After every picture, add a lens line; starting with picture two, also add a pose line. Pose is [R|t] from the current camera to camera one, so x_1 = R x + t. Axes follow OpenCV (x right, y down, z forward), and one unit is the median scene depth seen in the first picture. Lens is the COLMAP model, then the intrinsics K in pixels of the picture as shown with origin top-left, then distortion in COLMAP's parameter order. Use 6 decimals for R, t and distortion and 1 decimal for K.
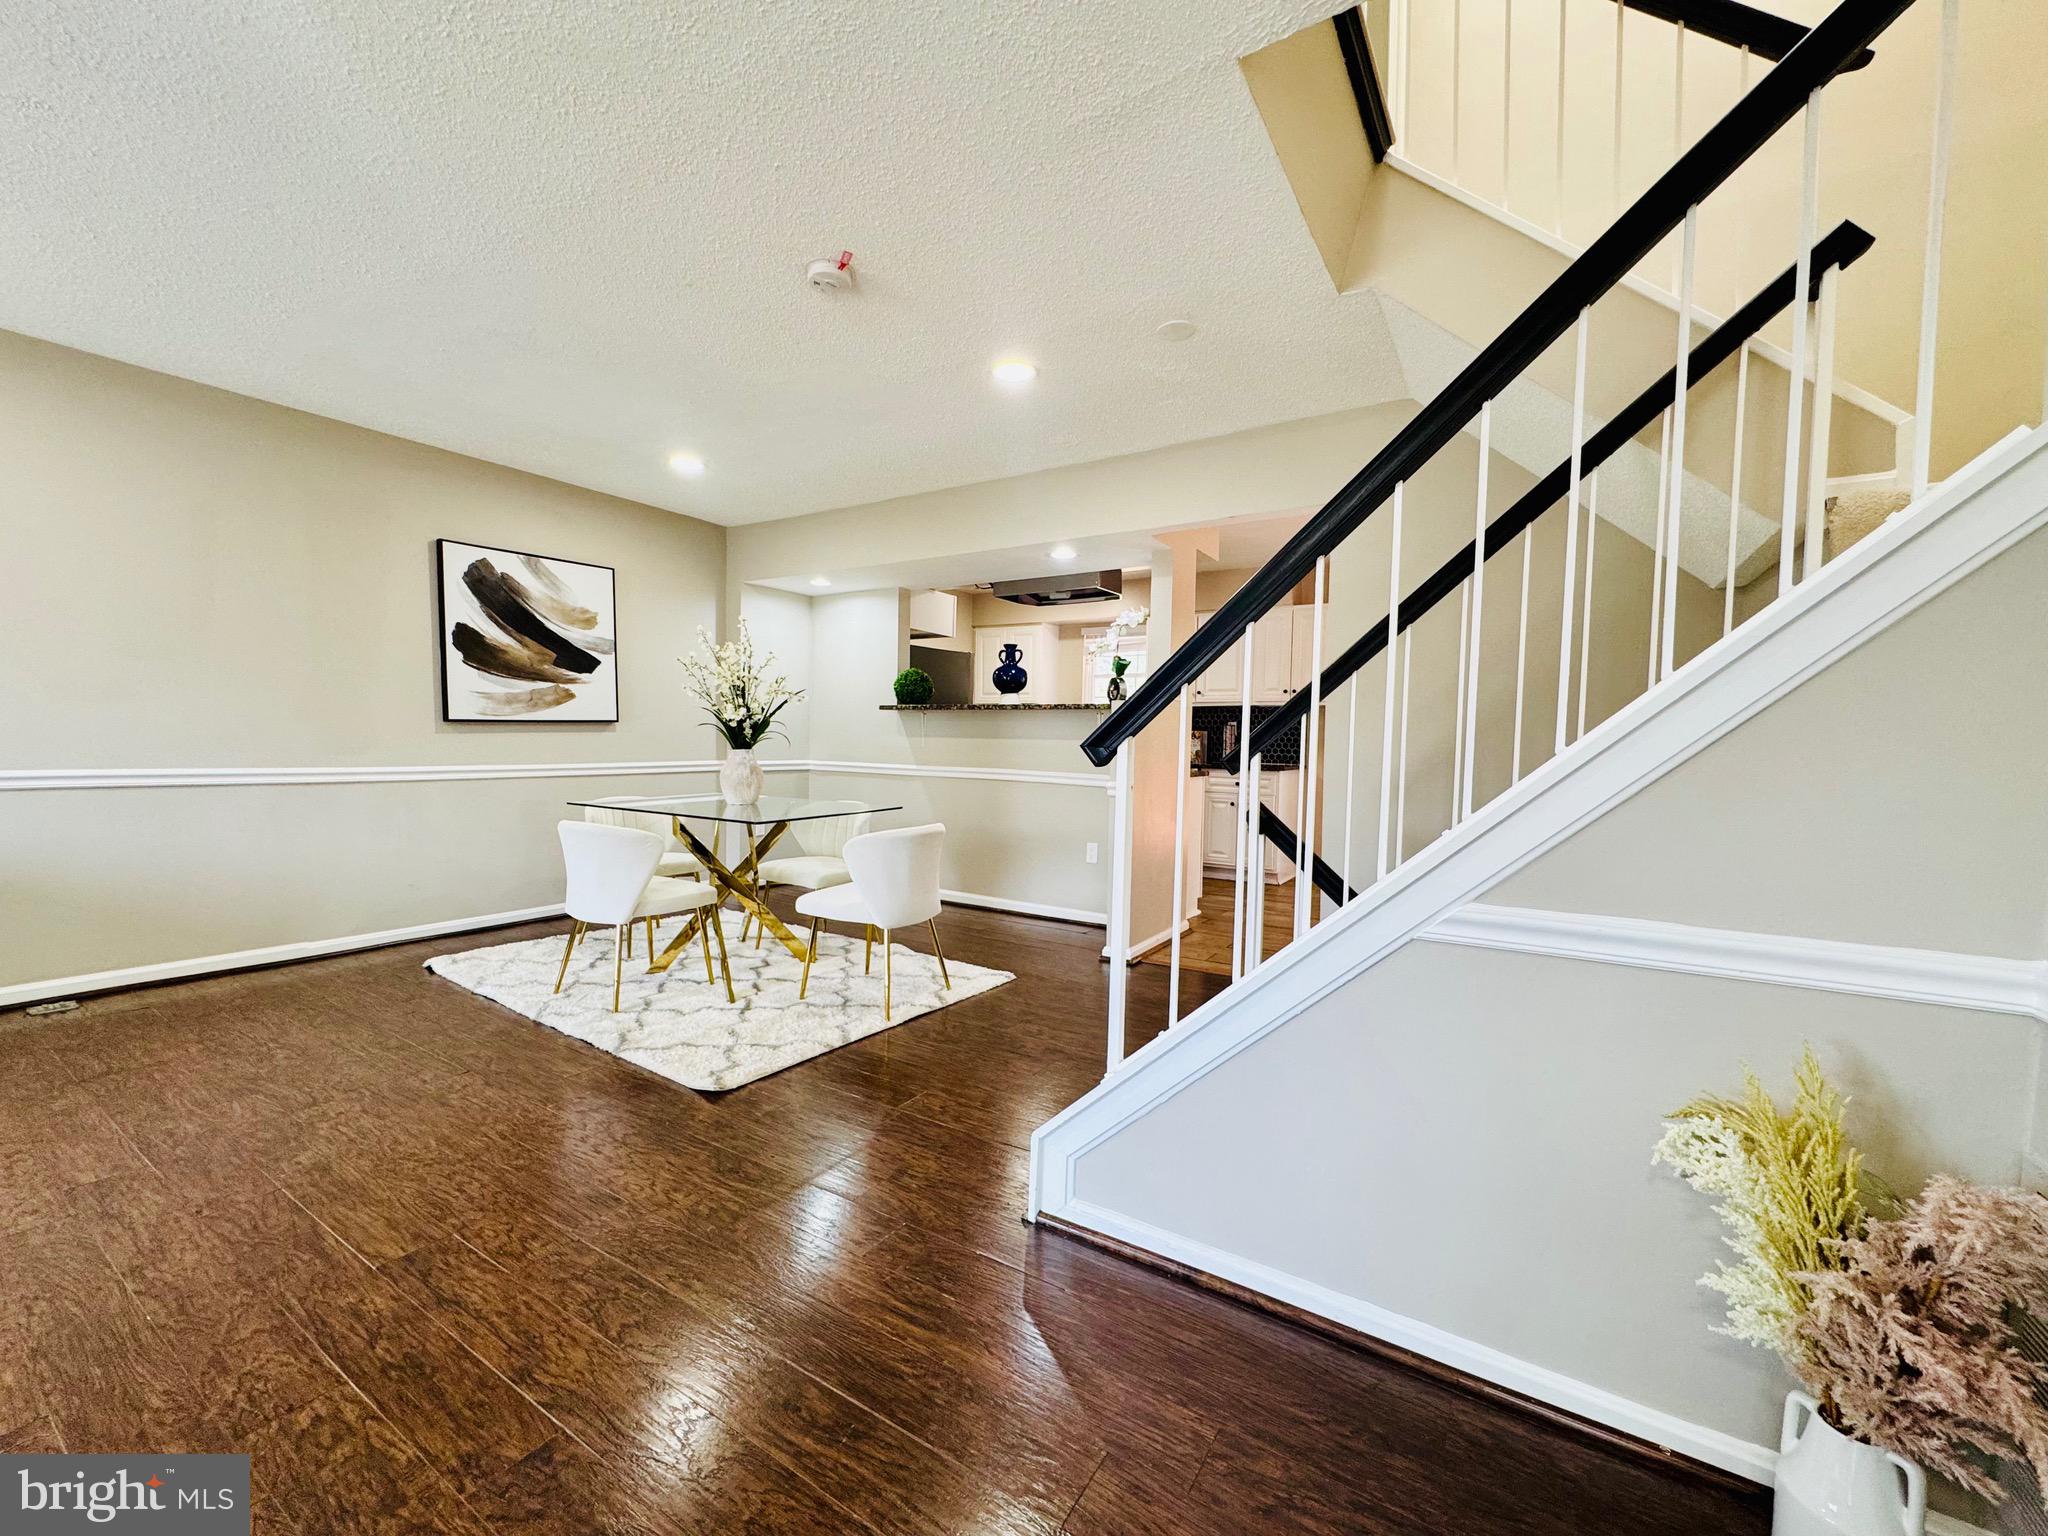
lens RADIAL K [[817.0, 0, 1026.2], [0, 817.0, 766.7], [0, 0, 1]] dist [-0.001612, 0.000530]
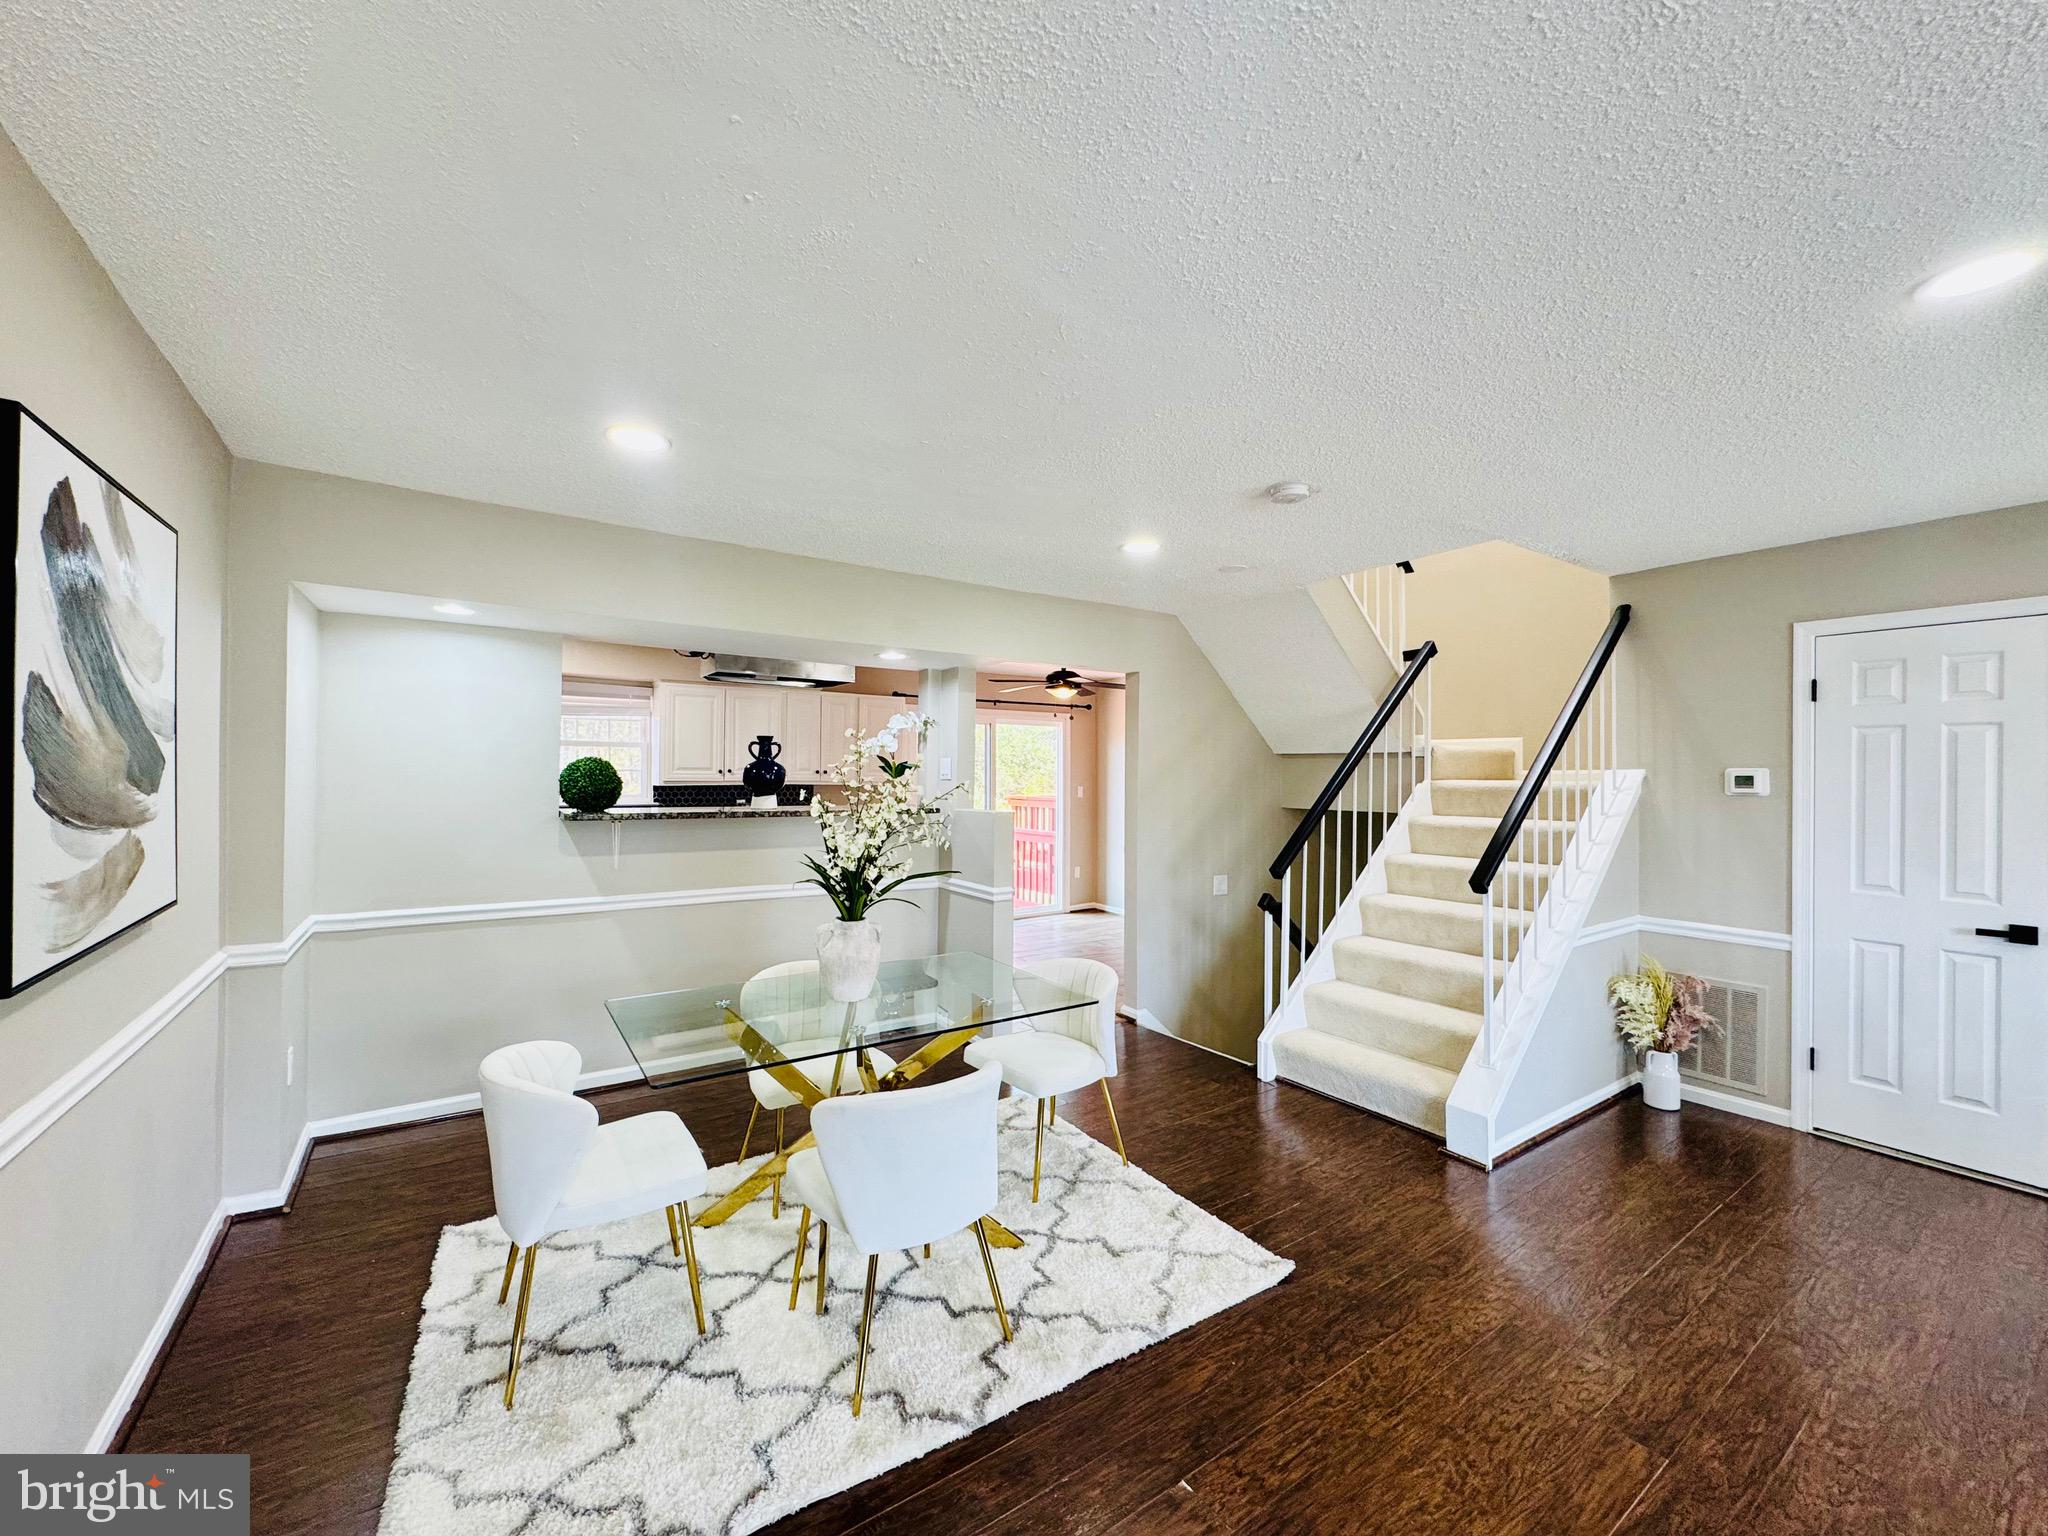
lens RADIAL K [[817.0, 0, 1025.5], [0, 817.0, 767.7], [0, 0, 1]] dist [-0.001612, 0.000530]
pose [[0.386597, -0.004775, 0.922236, -0.840678], [0.030447, 0.999508, -0.007588, -0.126224], [-0.921746, 0.031013, 0.386552, 0.531164]]
